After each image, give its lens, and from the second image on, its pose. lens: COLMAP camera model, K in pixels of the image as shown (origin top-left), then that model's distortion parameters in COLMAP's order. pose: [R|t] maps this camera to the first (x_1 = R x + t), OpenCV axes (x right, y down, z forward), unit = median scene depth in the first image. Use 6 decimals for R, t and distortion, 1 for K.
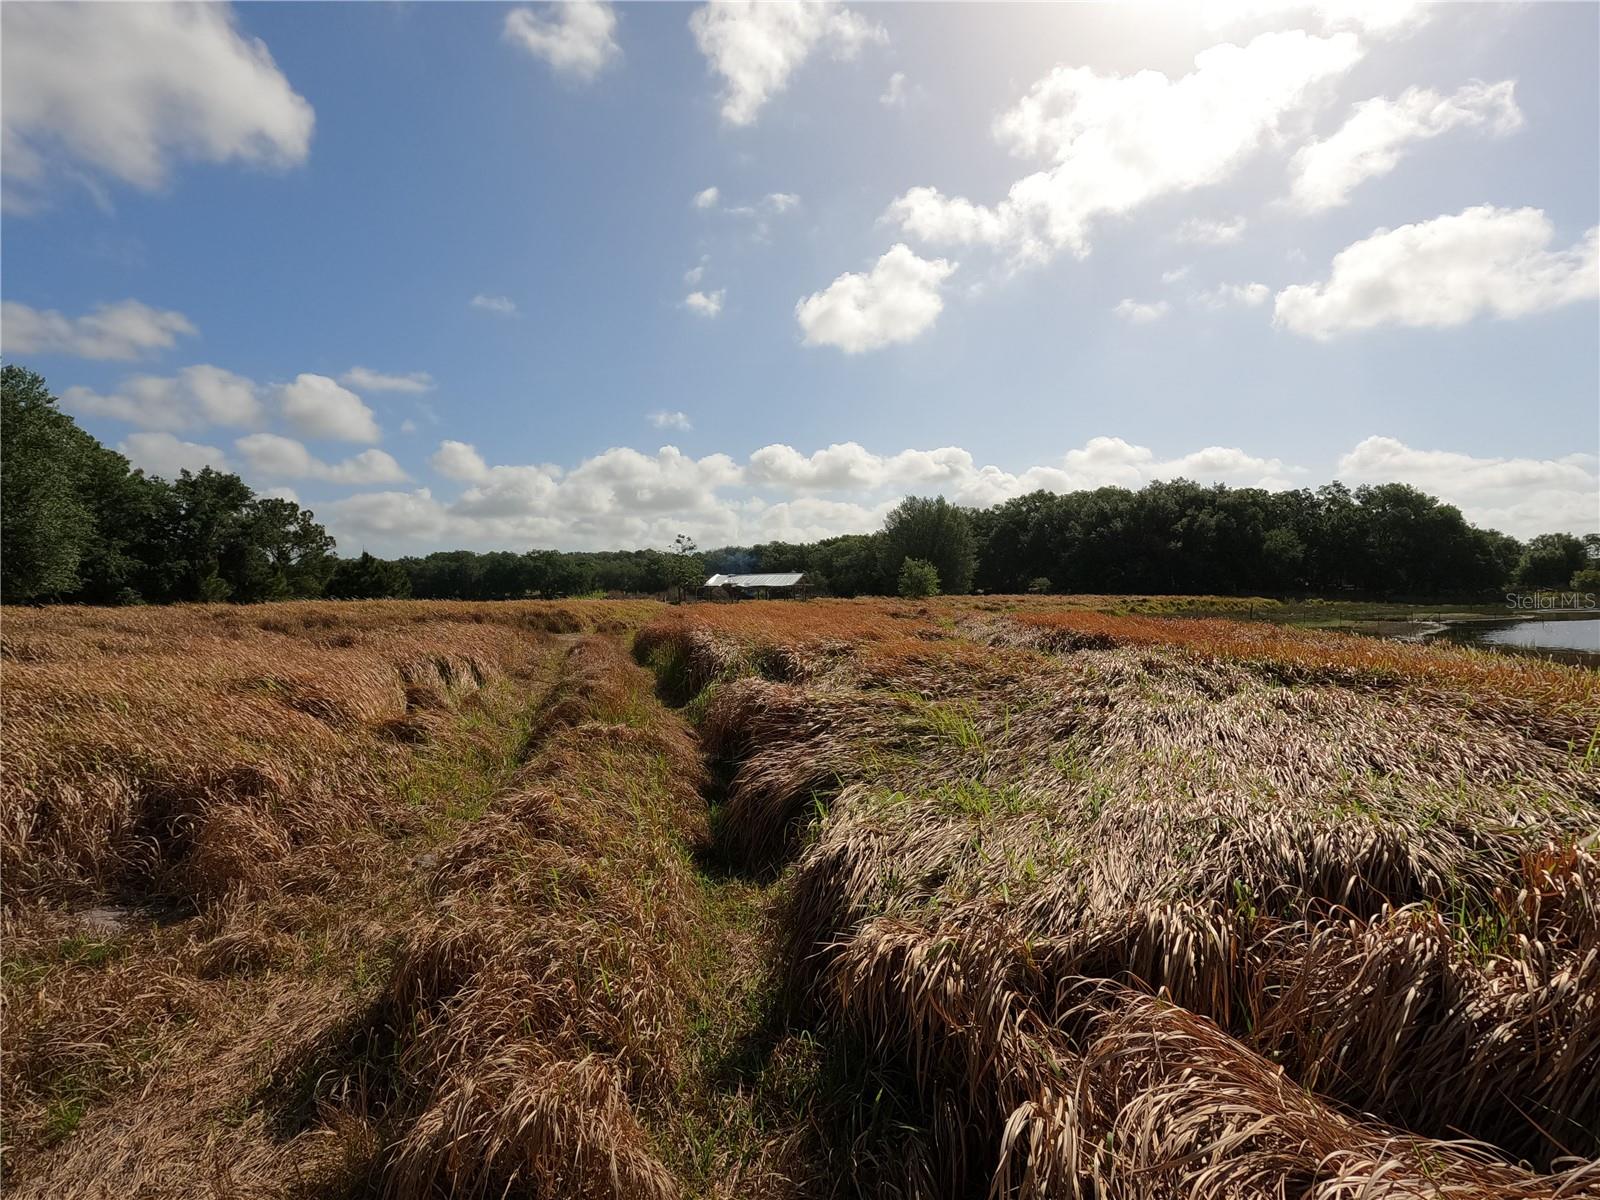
lens RADIAL K [[762.2, 0, 796.4], [0, 762.2, 603.1], [0, 0, 1]] dist [0.000946, -0.000479]
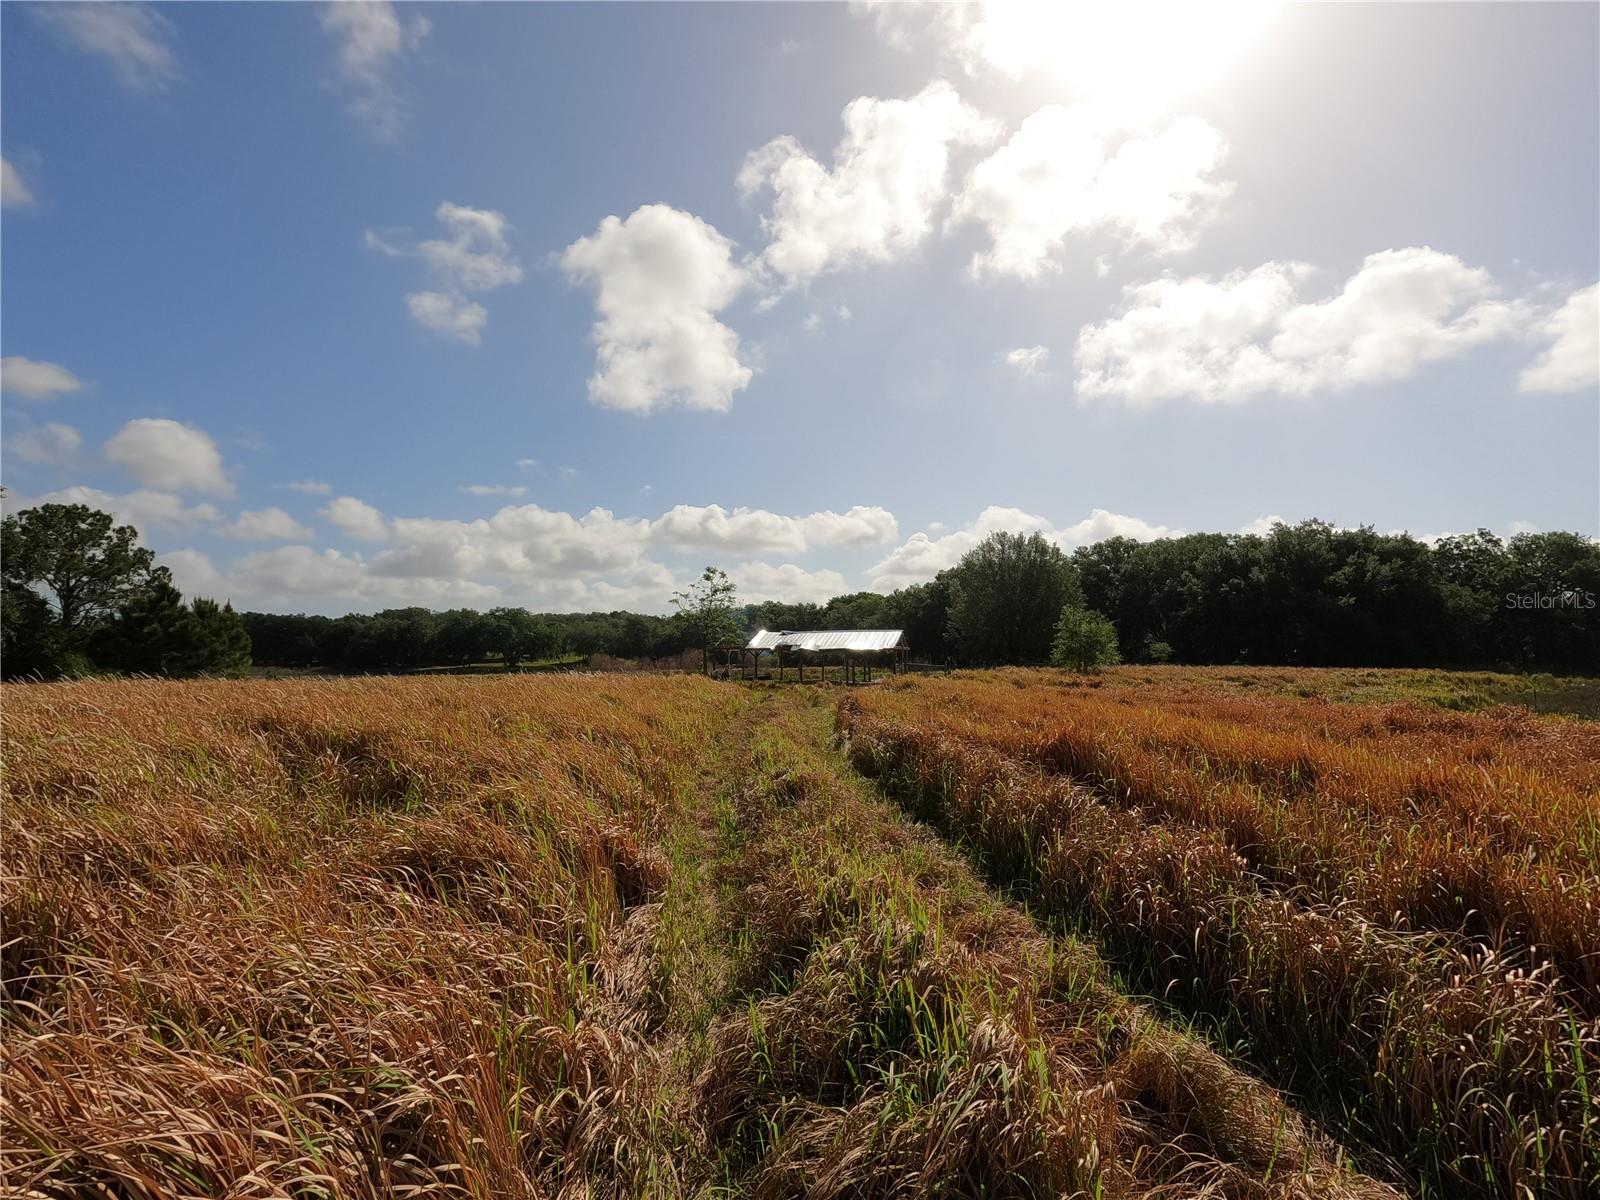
lens RADIAL K [[762.2, 0, 799.6], [0, 762.2, 584.2], [0, 0, 1]] dist [0.000946, -0.000479]
pose [[0.999166, 0.012638, 0.038821, -0.106807], [-0.008291, 0.993881, -0.110149, -0.006447], [-0.039975, 0.109735, 0.993157, 0.380485]]
